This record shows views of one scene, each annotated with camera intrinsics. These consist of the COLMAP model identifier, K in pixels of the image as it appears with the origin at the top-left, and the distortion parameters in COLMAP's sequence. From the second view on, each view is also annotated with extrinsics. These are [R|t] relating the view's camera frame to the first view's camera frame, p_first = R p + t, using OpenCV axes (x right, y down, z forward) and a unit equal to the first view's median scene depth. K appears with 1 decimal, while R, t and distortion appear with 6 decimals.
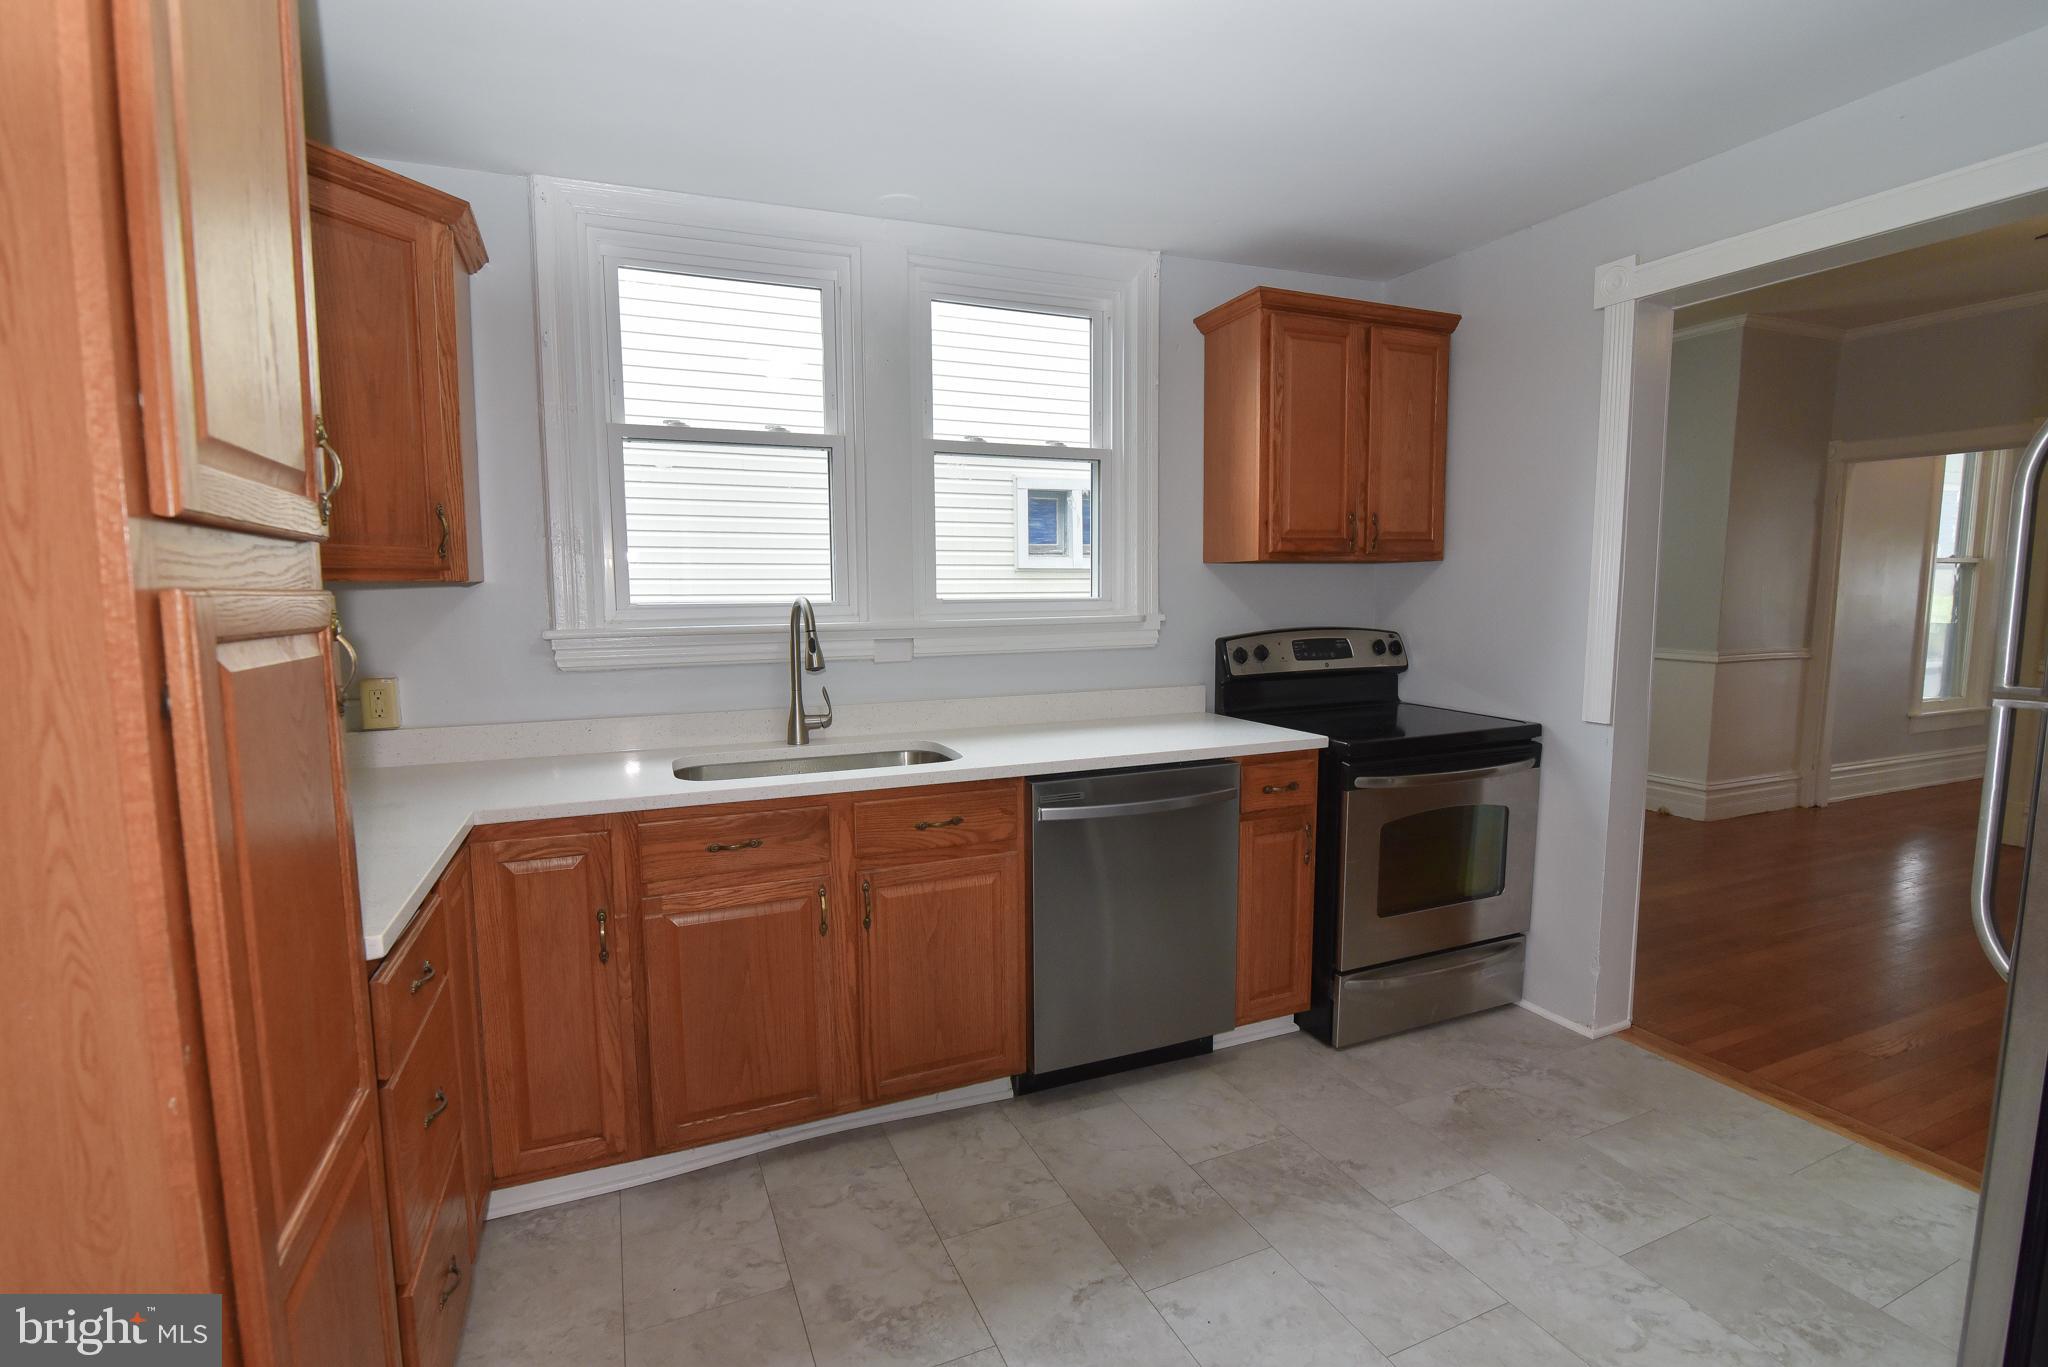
lens RADIAL K [[945.8, 0, 1017.9], [0, 945.8, 672.9], [0, 0, 1]] dist [-0.018098, 0.001892]
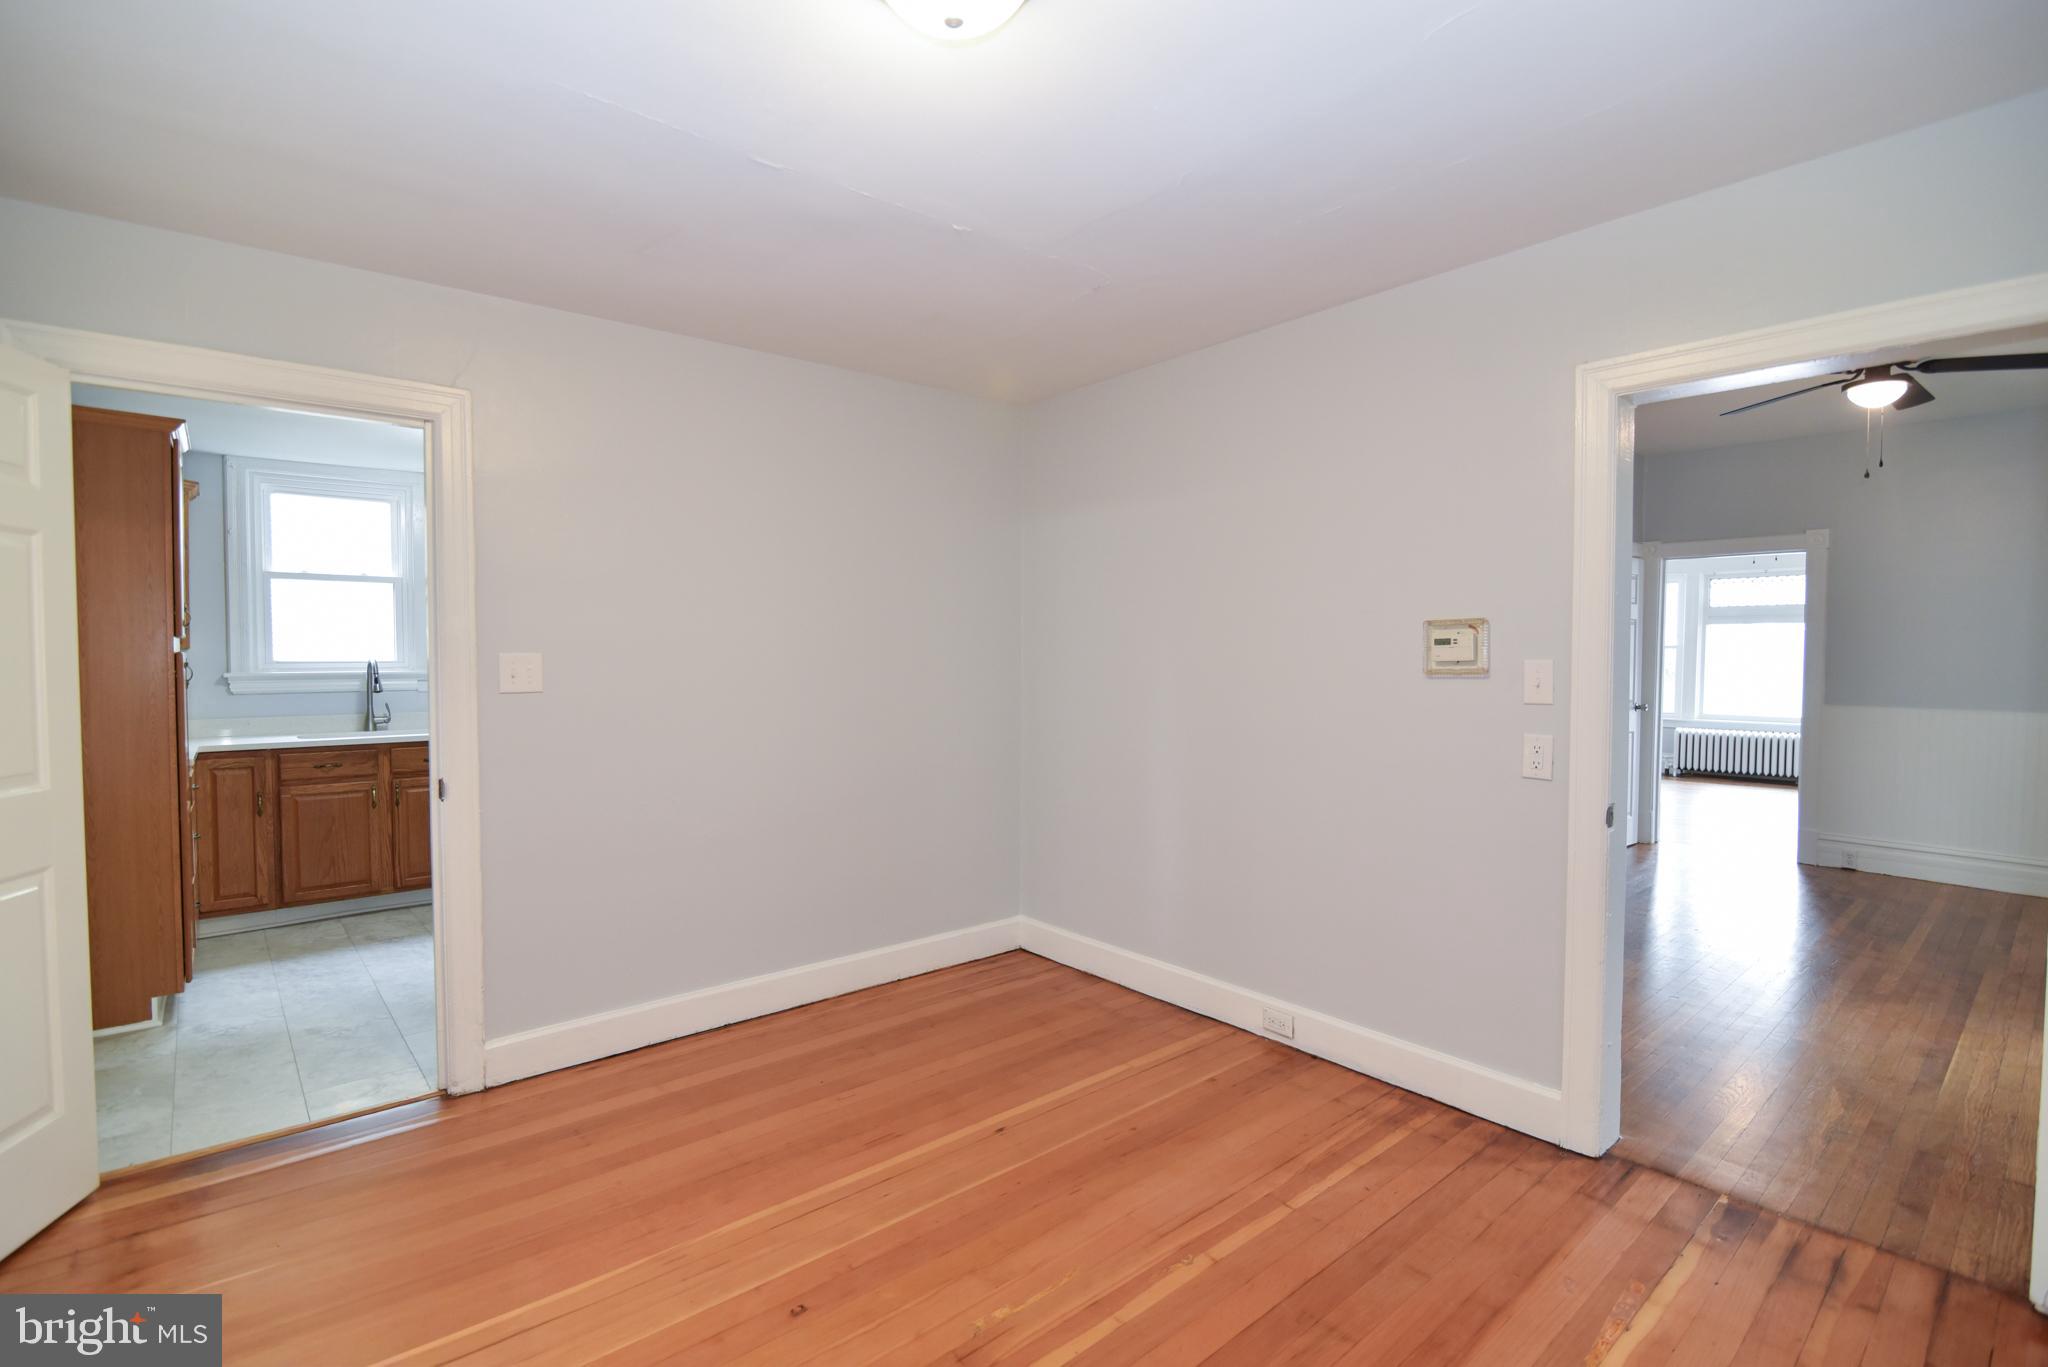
lens RADIAL K [[945.8, 0, 1023.7], [0, 945.8, 689.6], [0, 0, 1]] dist [-0.018098, 0.001892]
pose [[0.949686, -0.000705, 0.313203, 0.565002], [0.019771, 0.998138, -0.057704, 0.157329], [-0.312579, 0.060993, 0.947932, -1.619246]]
